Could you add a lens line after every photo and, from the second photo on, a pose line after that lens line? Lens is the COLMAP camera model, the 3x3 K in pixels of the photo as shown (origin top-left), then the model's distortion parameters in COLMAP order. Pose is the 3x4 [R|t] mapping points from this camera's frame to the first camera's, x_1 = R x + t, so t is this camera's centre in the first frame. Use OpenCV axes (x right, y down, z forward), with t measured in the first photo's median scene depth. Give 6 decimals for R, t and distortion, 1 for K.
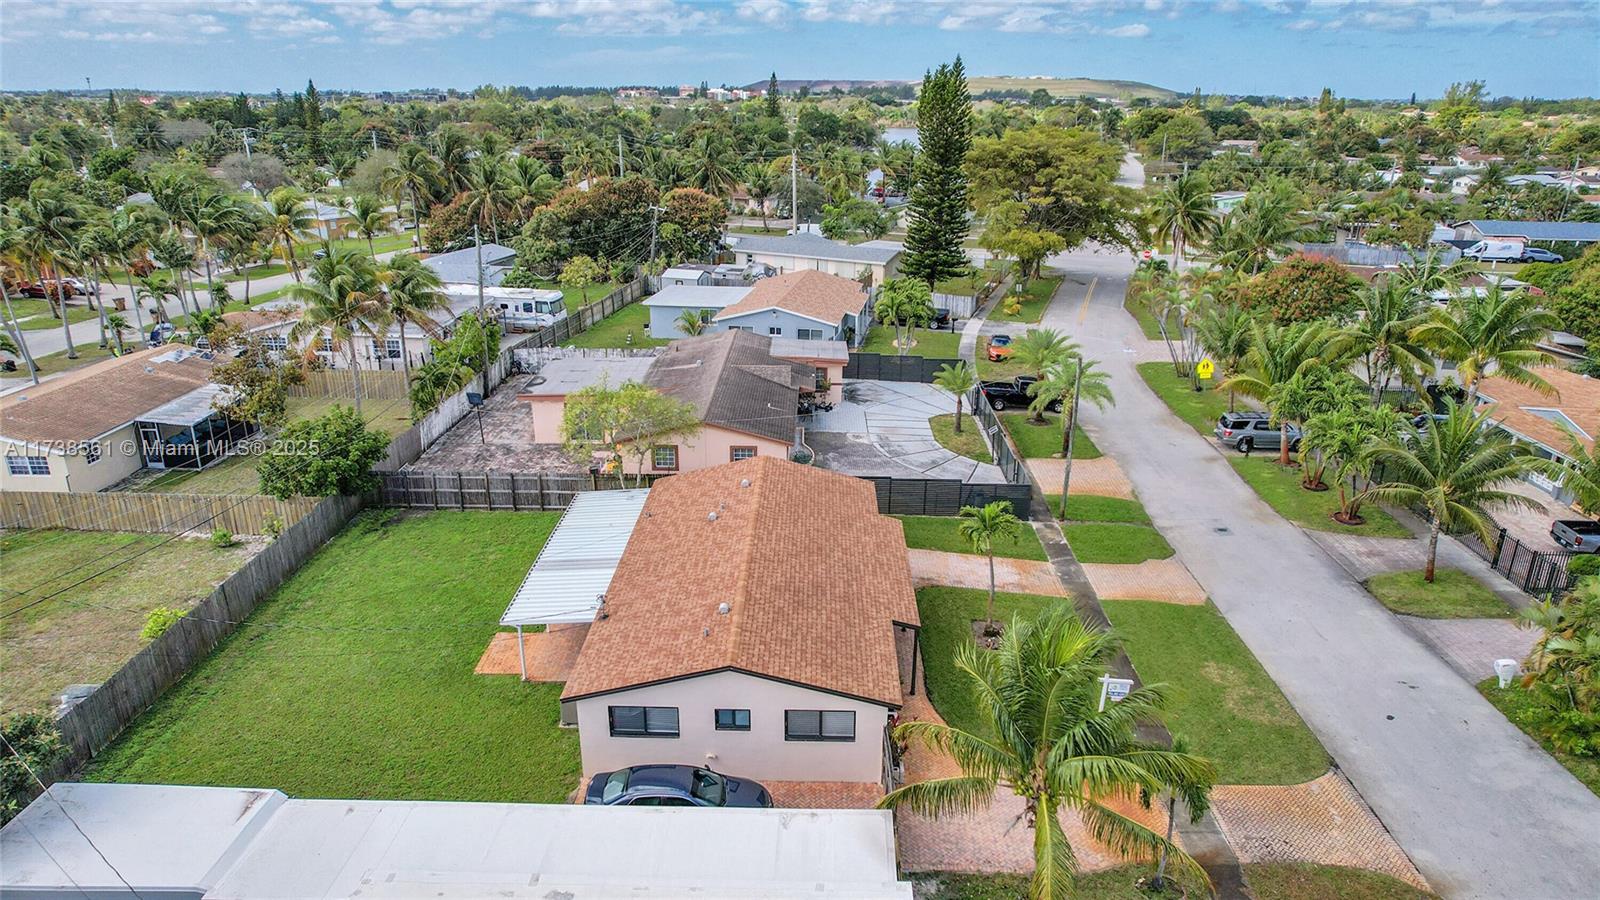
lens RADIAL K [[1024.7, 0, 800.0], [0, 1024.7, 450.0], [0, 0, 1]] dist [-0.066255, 0.057373]
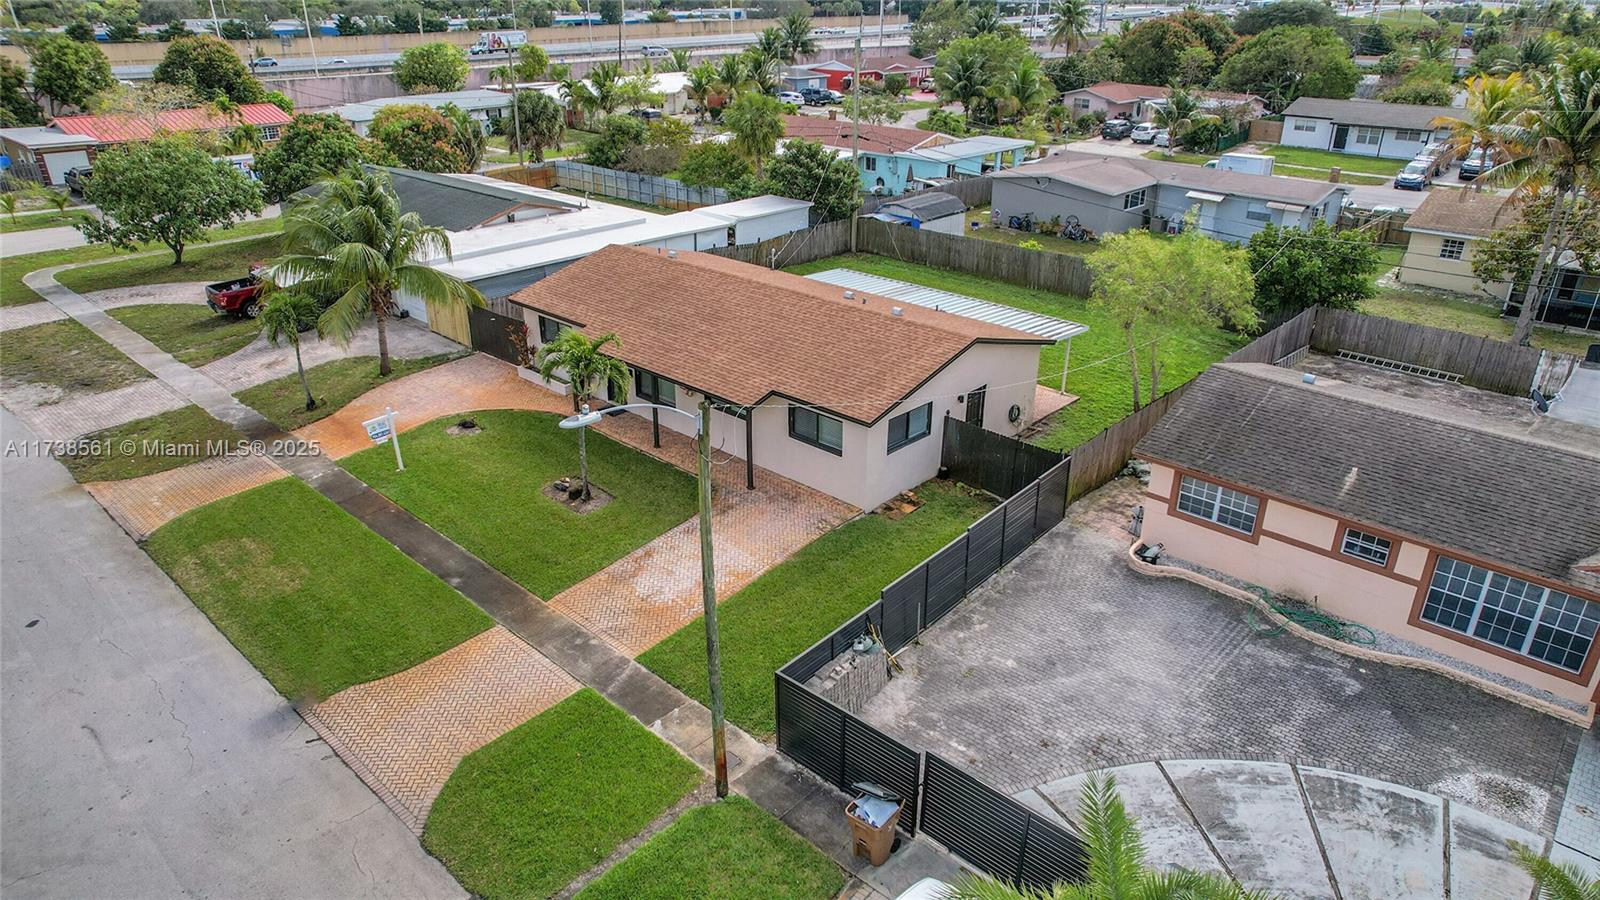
lens RADIAL K [[1024.7, 0, 800.0], [0, 1024.7, 450.0], [0, 0, 1]] dist [-0.066255, 0.057373]
pose [[-0.664811, 0.302649, -0.682957, 0.480483], [-0.255211, 0.767222, 0.588420, -0.278960], [0.702064, 0.565486, -0.432818, 1.156918]]
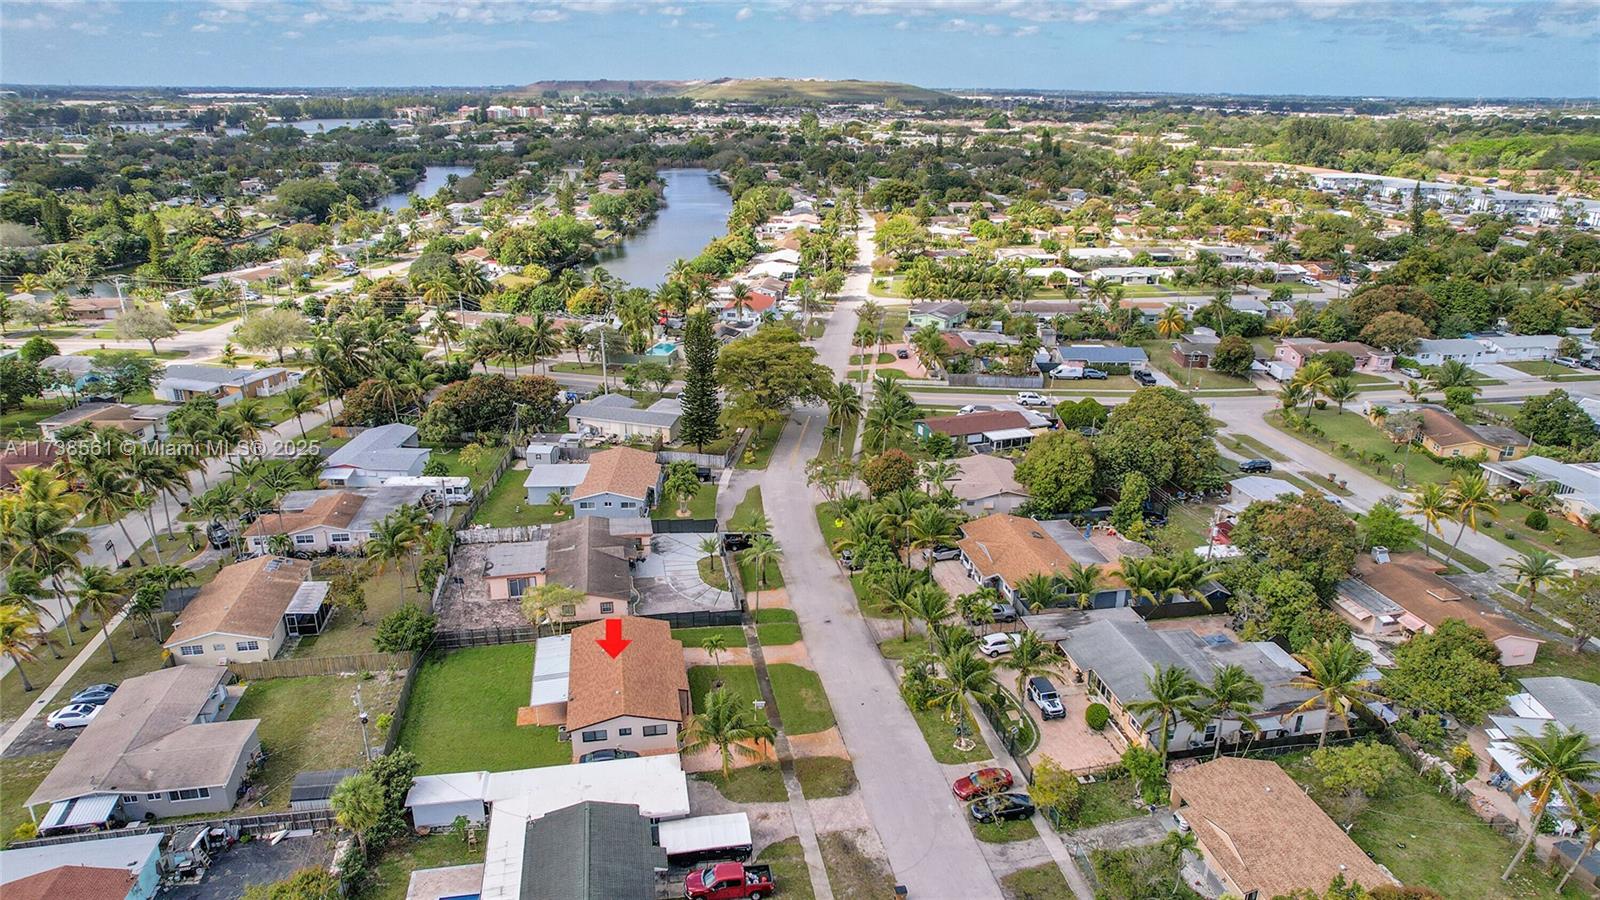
lens RADIAL K [[1024.7, 0, 800.0], [0, 1024.7, 450.0], [0, 0, 1]] dist [-0.066255, 0.057373]
pose [[0.979343, -0.067673, 0.190547, -0.047014], [0.065960, 0.997705, 0.015326, -0.342090], [-0.191146, -0.002441, 0.981559, -1.211287]]
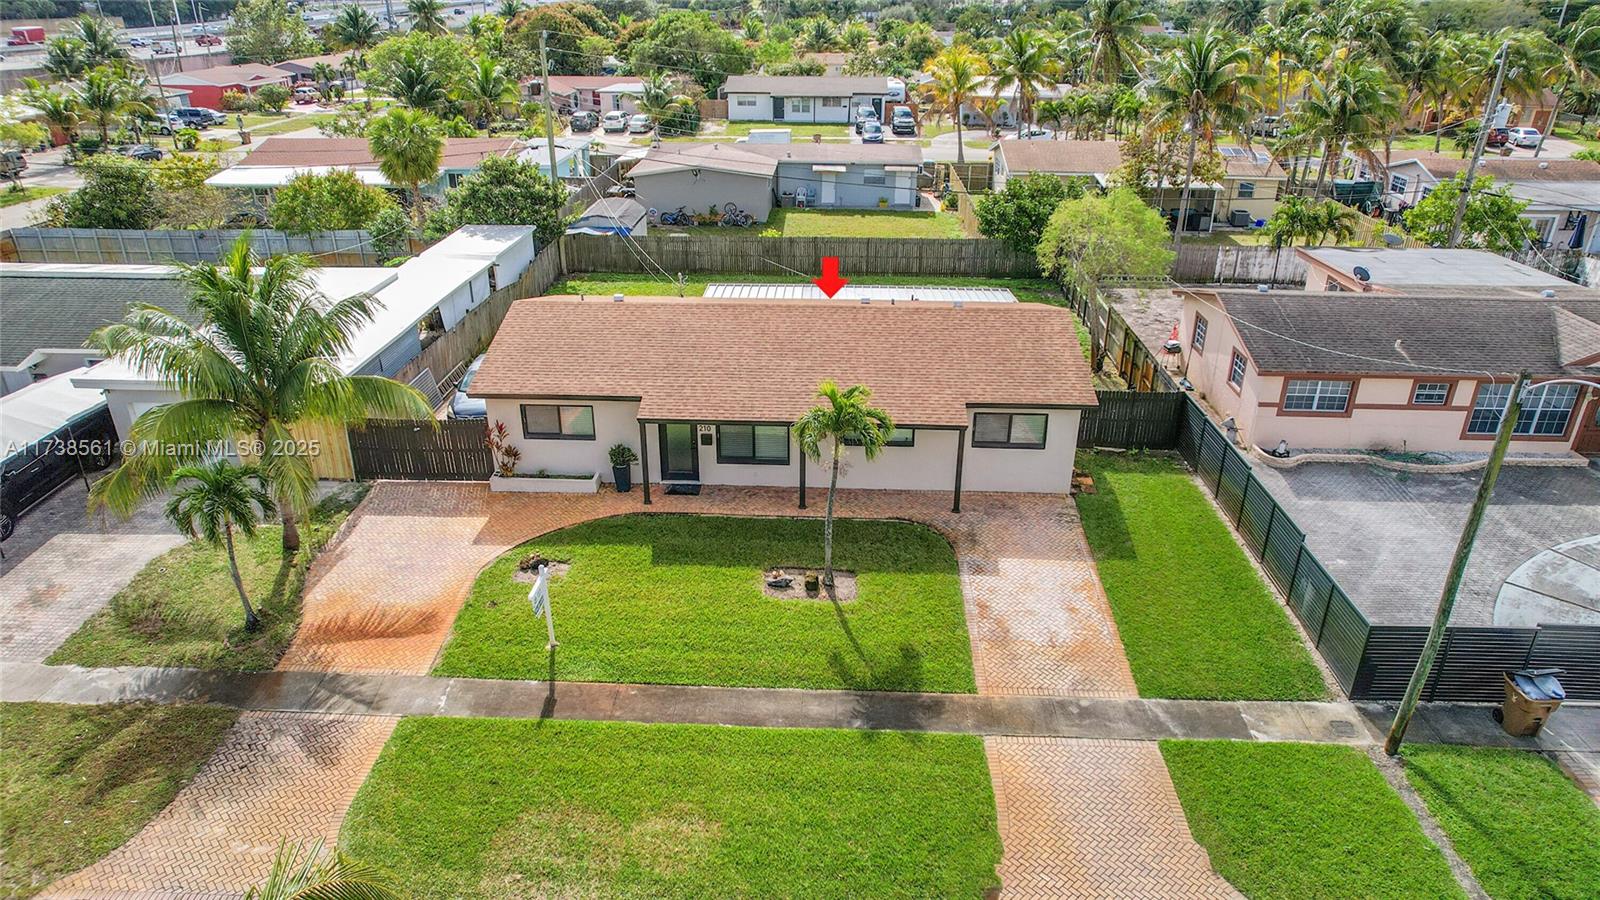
lens RADIAL K [[1024.7, 0, 800.0], [0, 1024.7, 450.0], [0, 0, 1]] dist [-0.066255, 0.057373]
pose [[-0.020885, 0.412179, -0.910864, 0.601611], [-0.335545, 0.855329, 0.394743, -0.118535], [0.941793, 0.313880, 0.120441, 0.715209]]
